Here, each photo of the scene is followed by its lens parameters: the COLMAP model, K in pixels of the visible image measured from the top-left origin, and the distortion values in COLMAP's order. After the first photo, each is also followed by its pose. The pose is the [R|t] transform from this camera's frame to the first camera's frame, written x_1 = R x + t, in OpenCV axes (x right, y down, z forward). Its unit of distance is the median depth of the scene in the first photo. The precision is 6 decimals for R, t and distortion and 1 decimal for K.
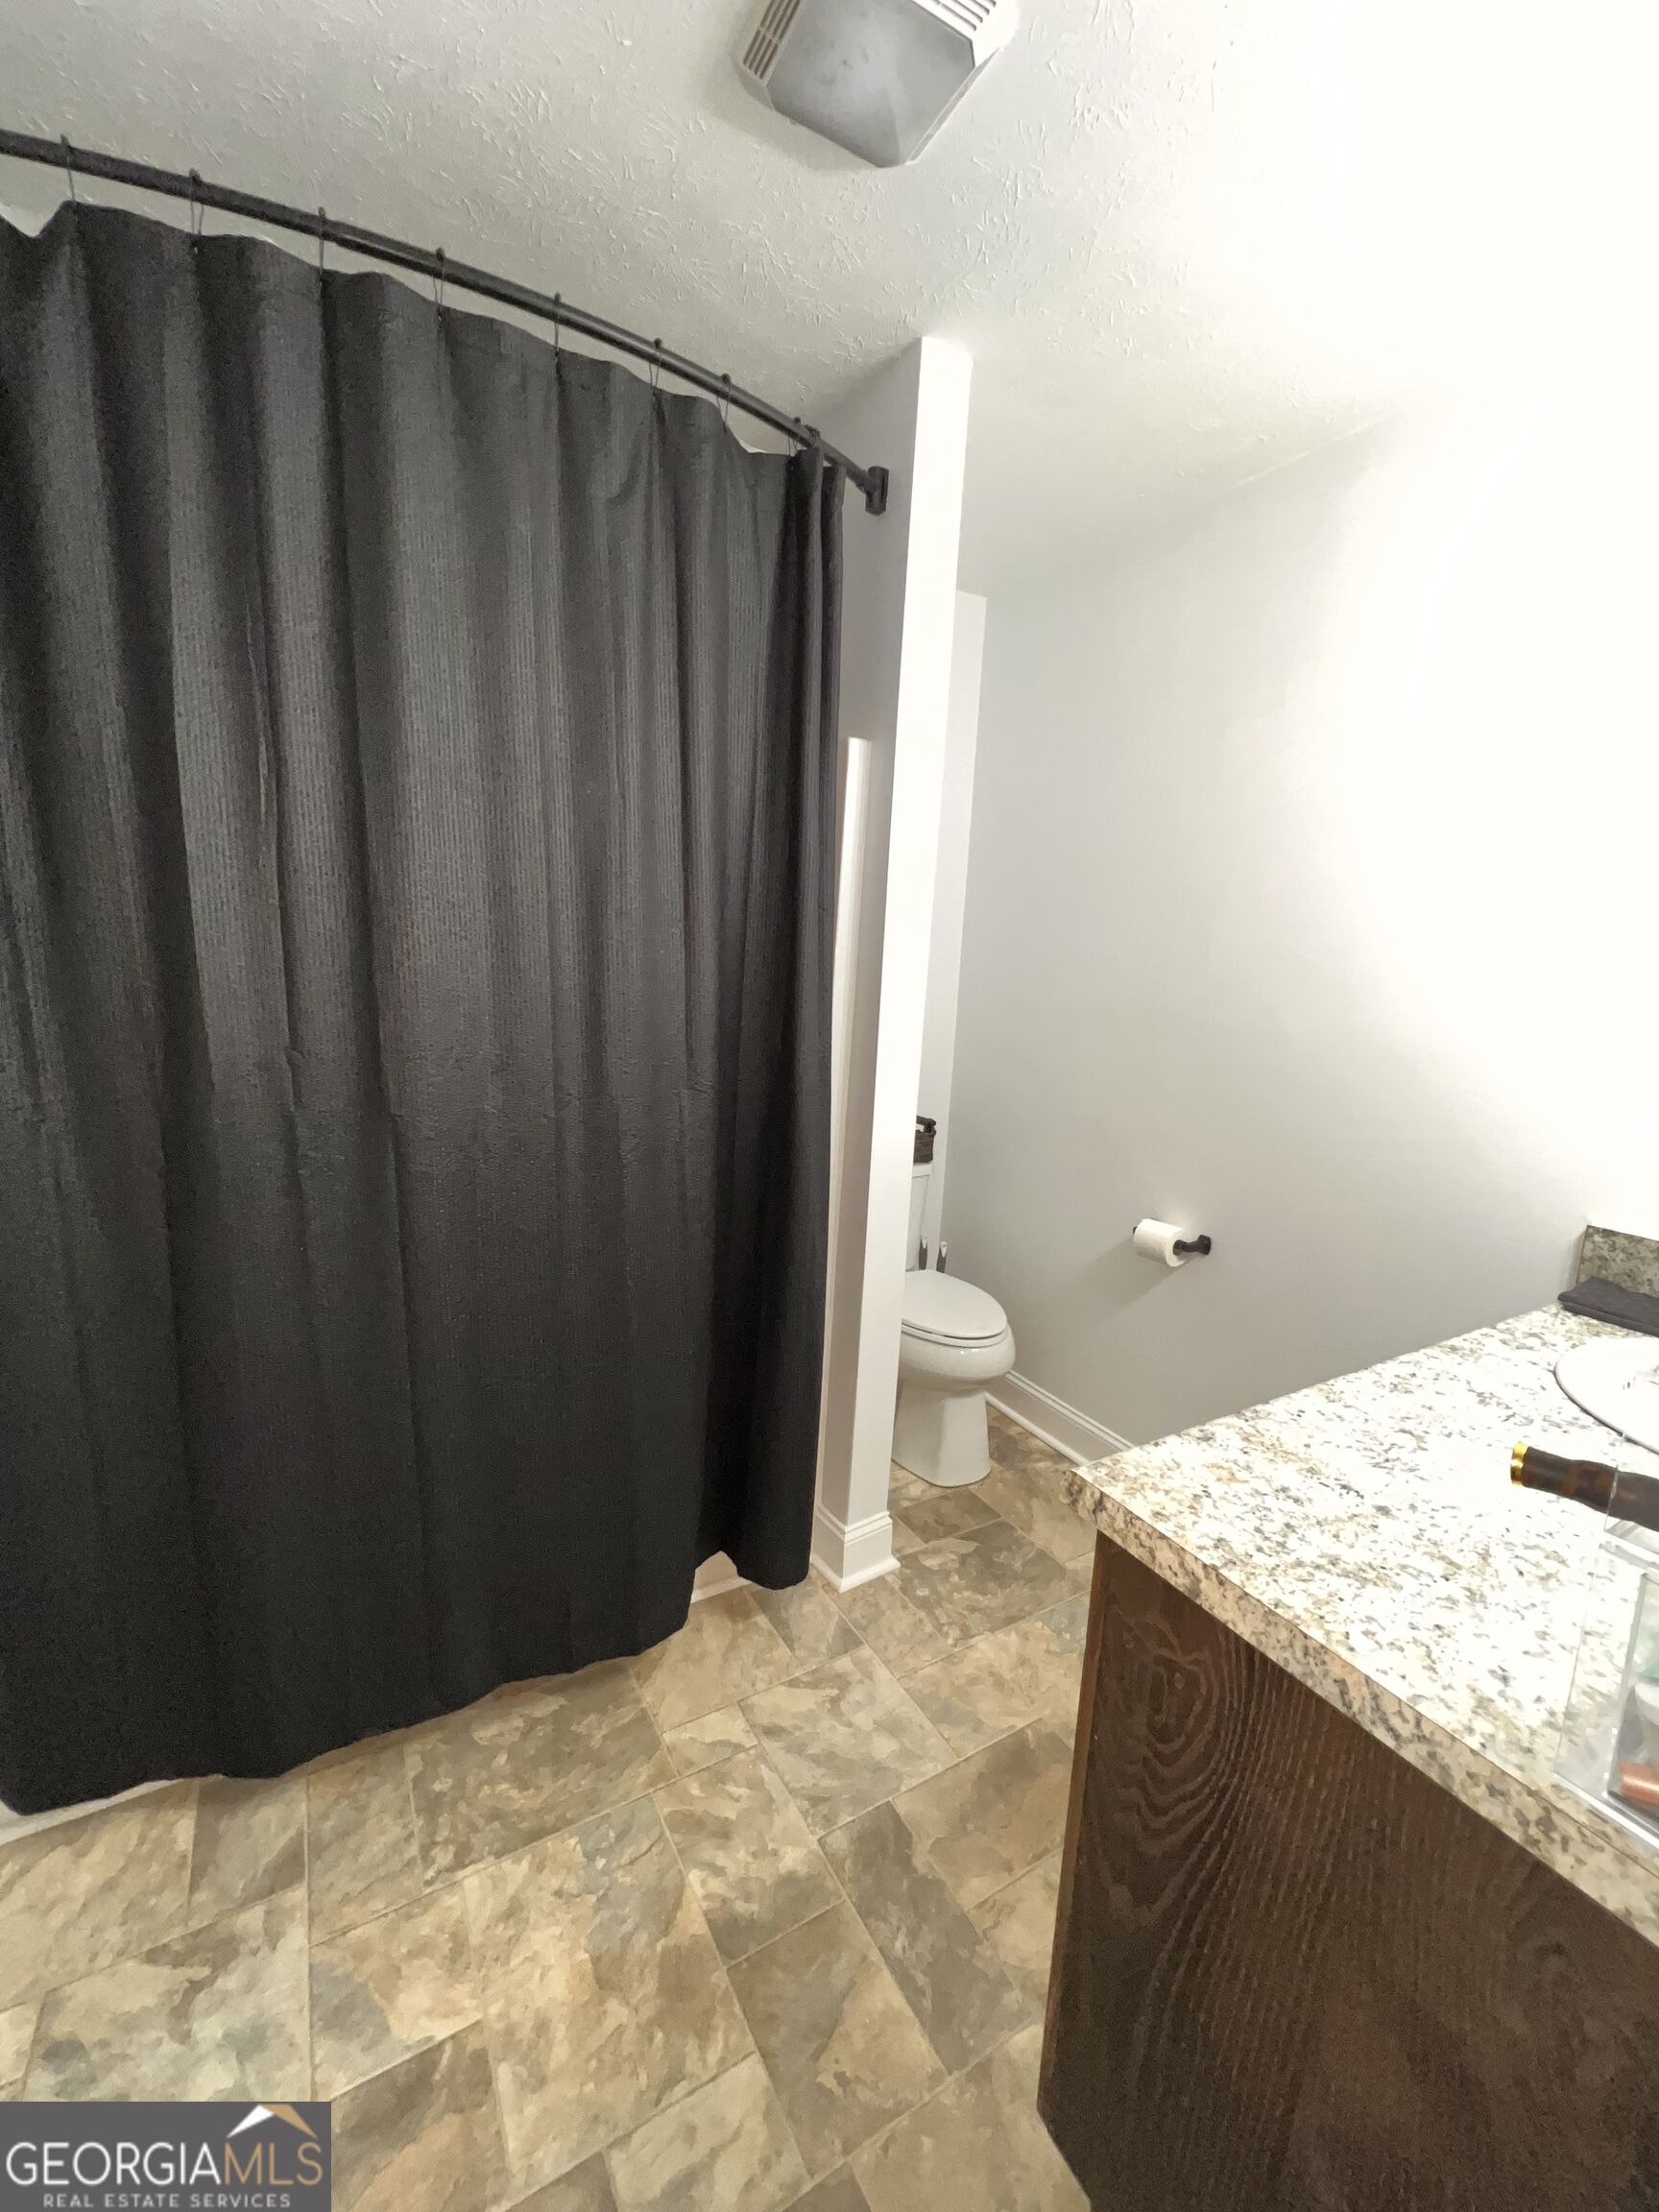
lens RADIAL K [[885.0, 0, 827.0], [0, 885.0, 1102.2], [0, 0, 1]] dist [-0.005292, 0.001421]
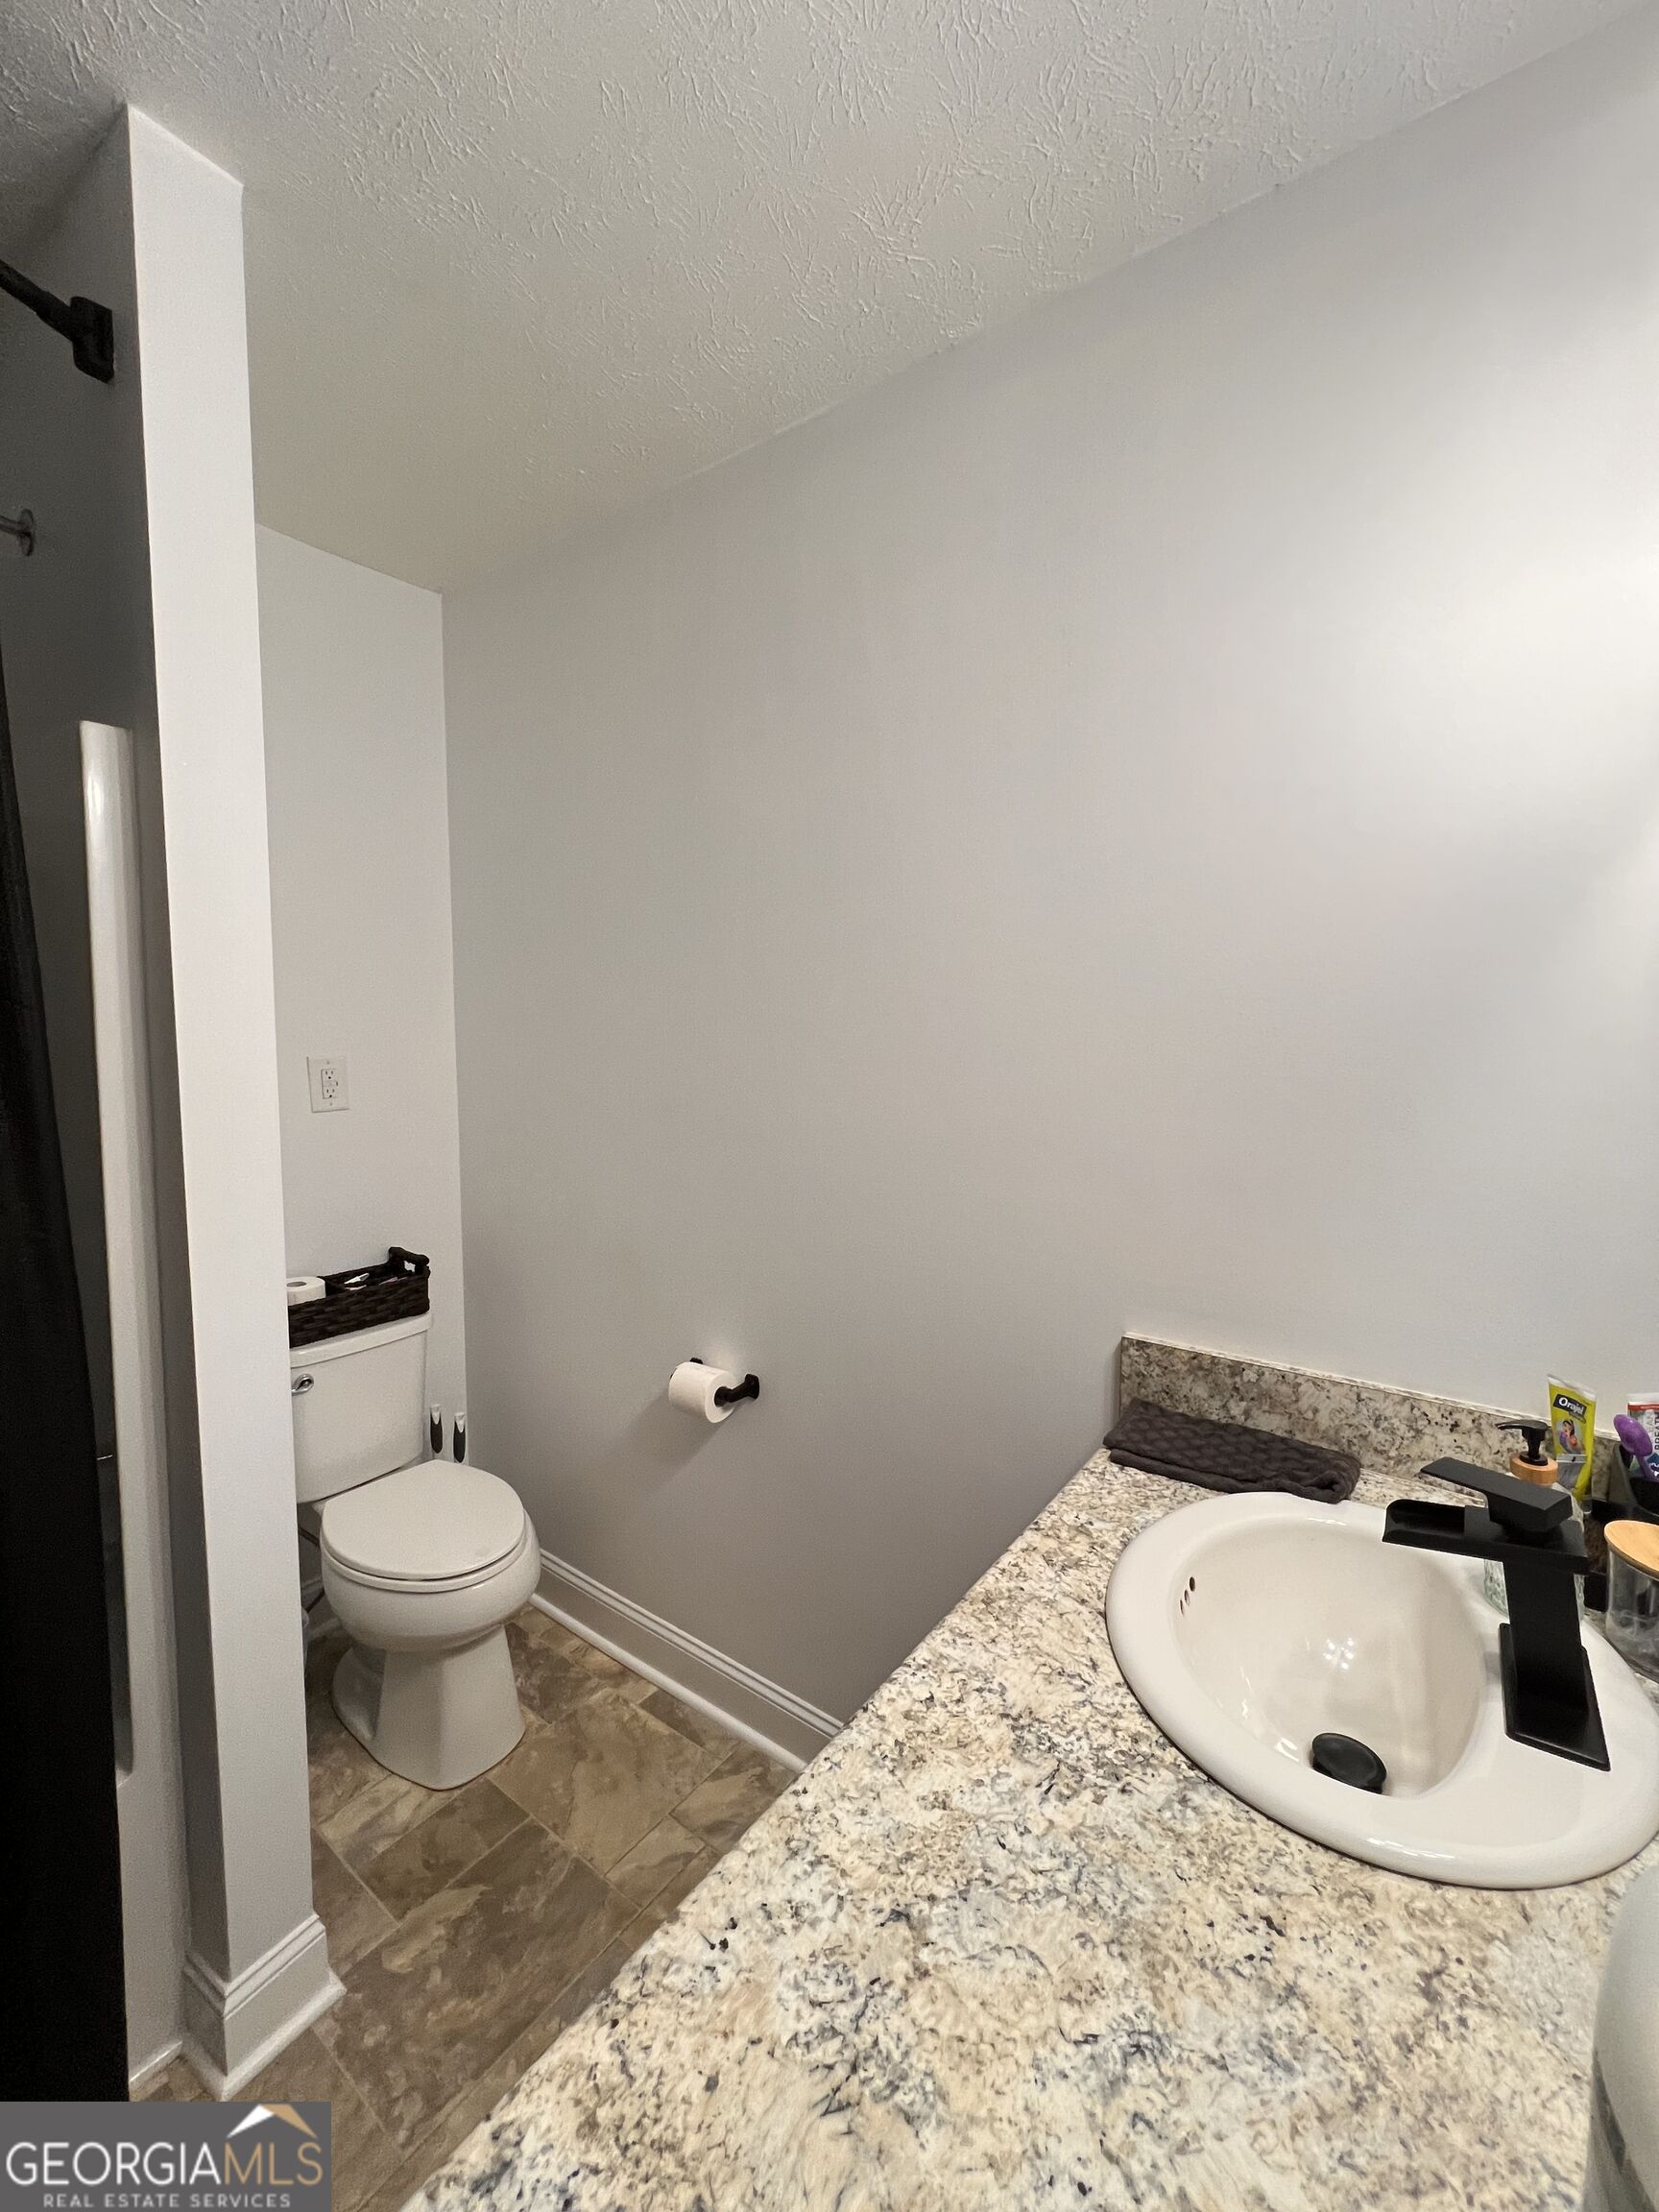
lens RADIAL K [[885.0, 0, 826.8], [0, 885.0, 1101.7], [0, 0, 1]] dist [-0.005292, 0.001421]
pose [[0.919057, -0.079081, 0.386110, 0.253358], [0.103915, 0.993619, -0.043842, -0.069876], [-0.380179, 0.080416, 0.921410, 0.265678]]
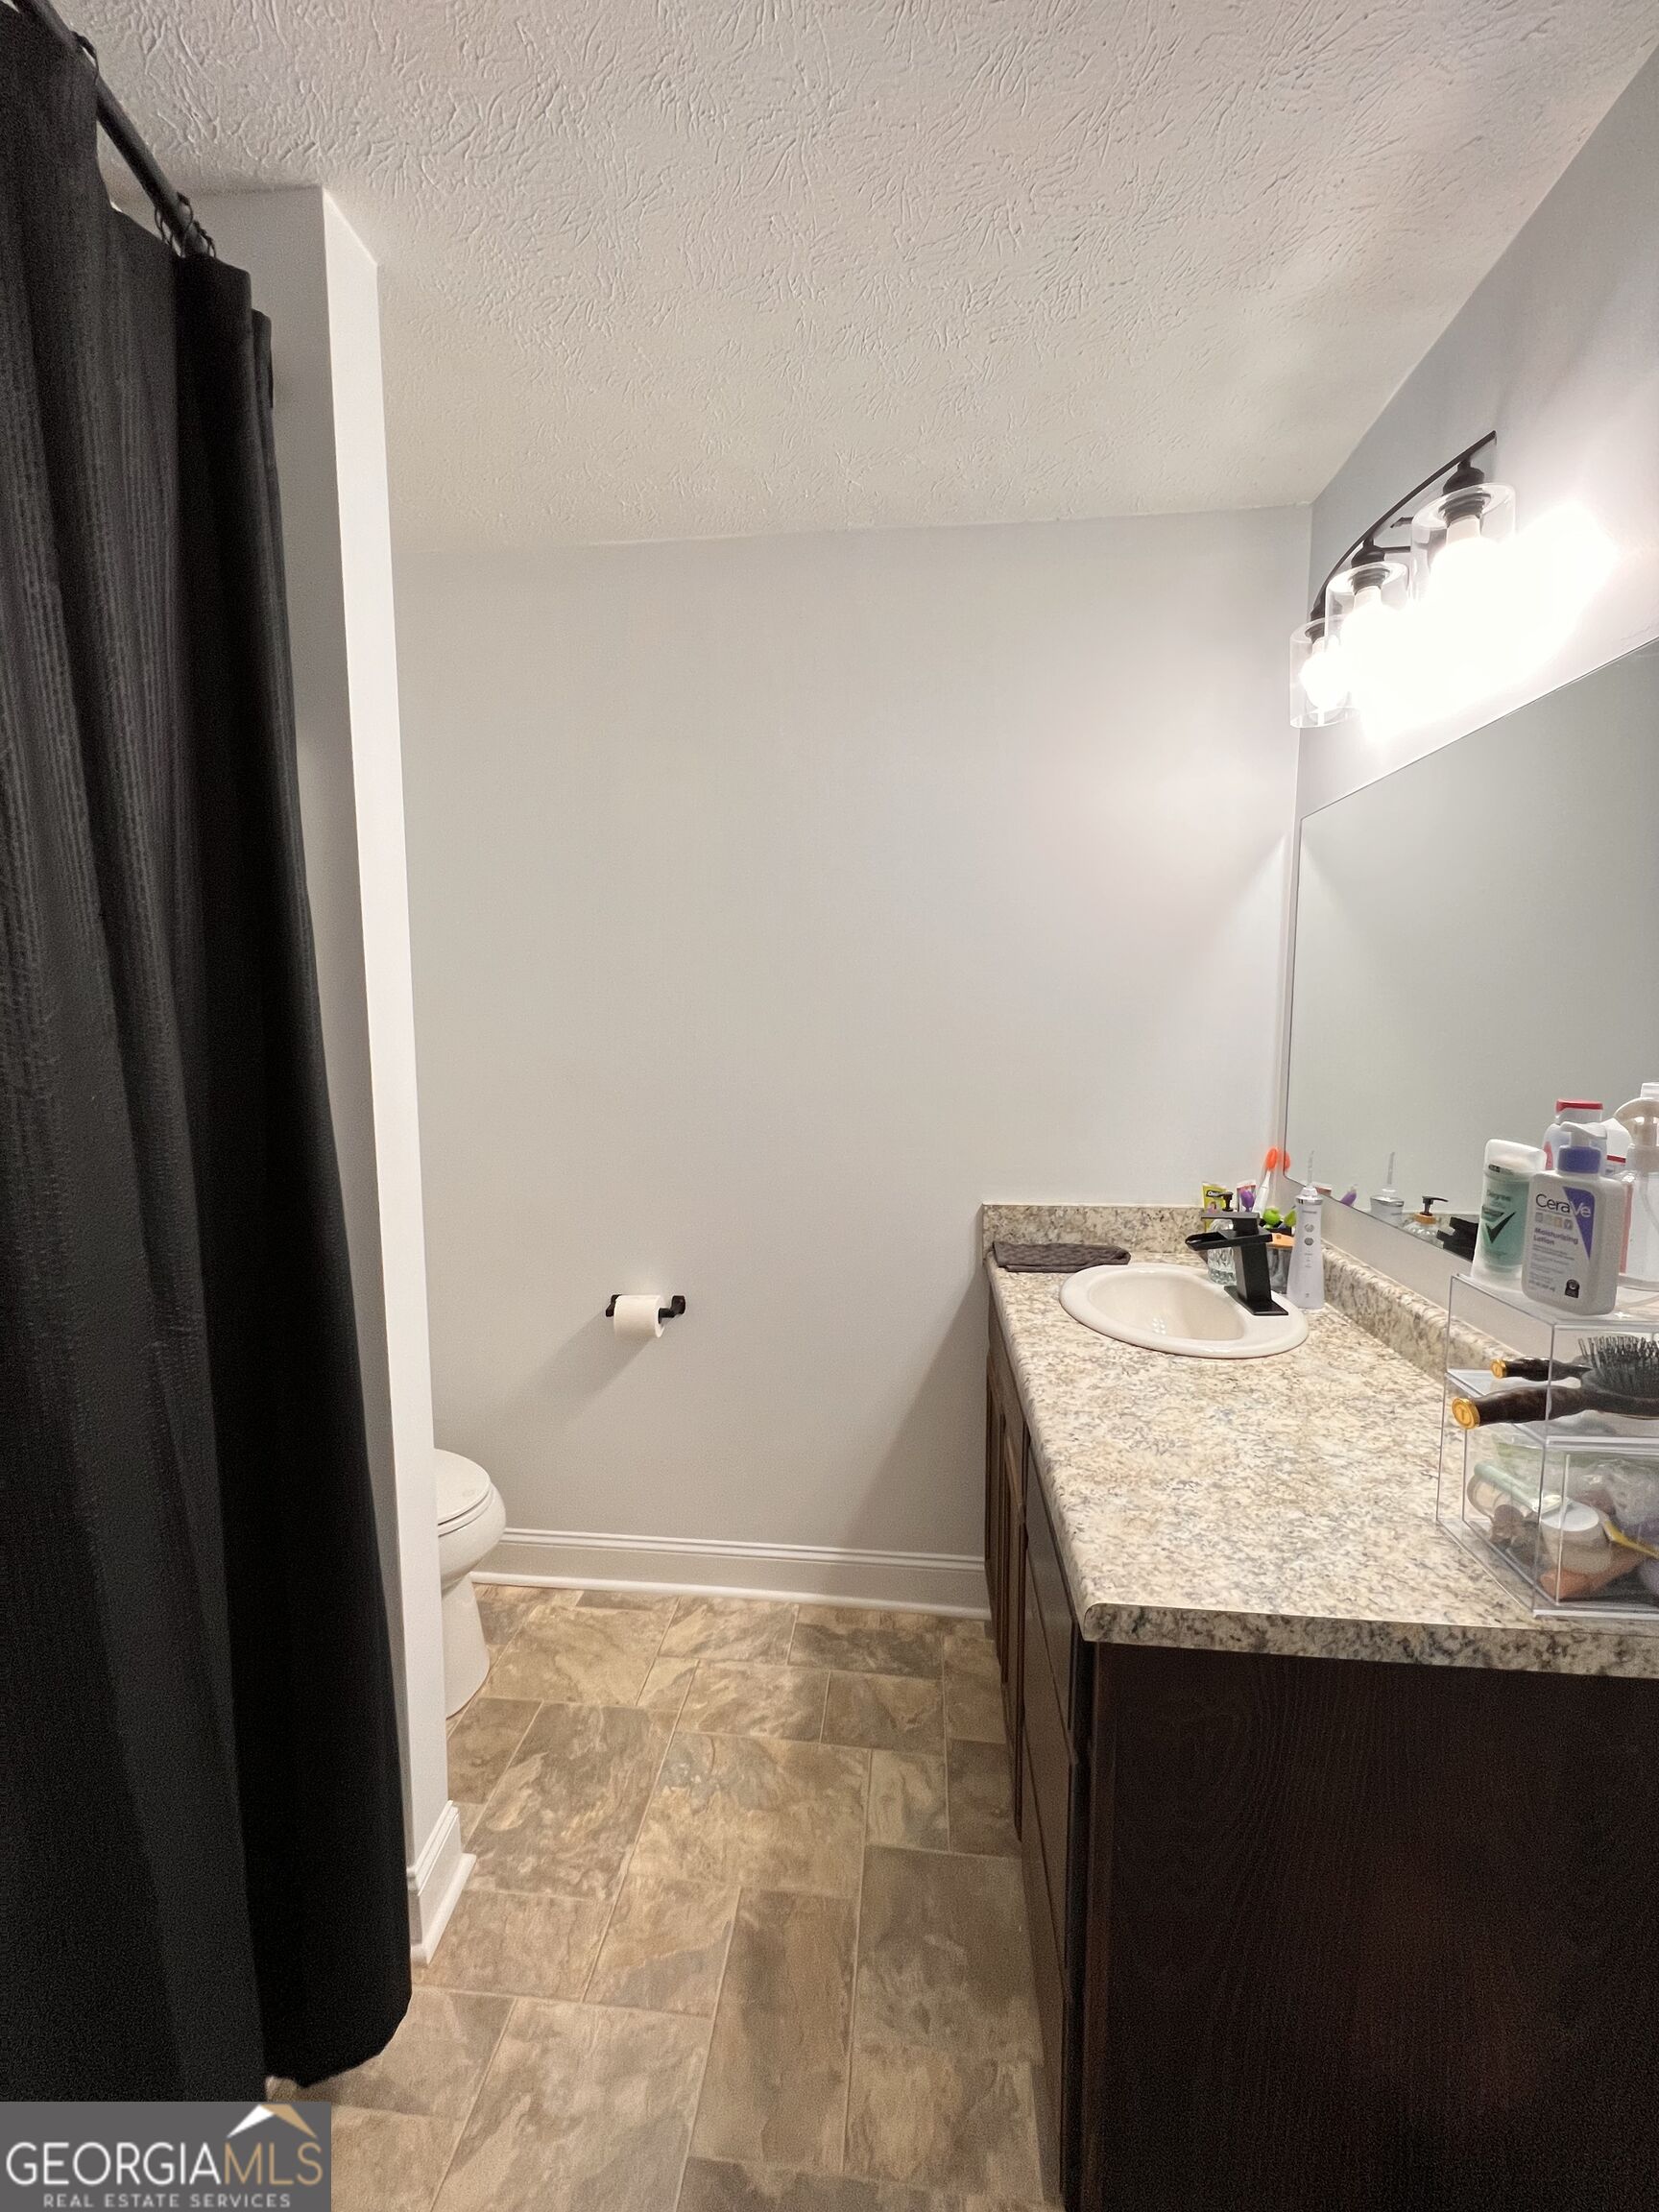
lens RADIAL K [[885.0, 0, 829.8], [0, 885.0, 1103.5], [0, 0, 1]] dist [-0.005292, 0.001421]
pose [[0.593134, -0.138257, 0.793144, -0.291884], [0.164297, 0.985200, 0.048869, -0.104681], [-0.788161, 0.101325, 0.607071, 0.306651]]
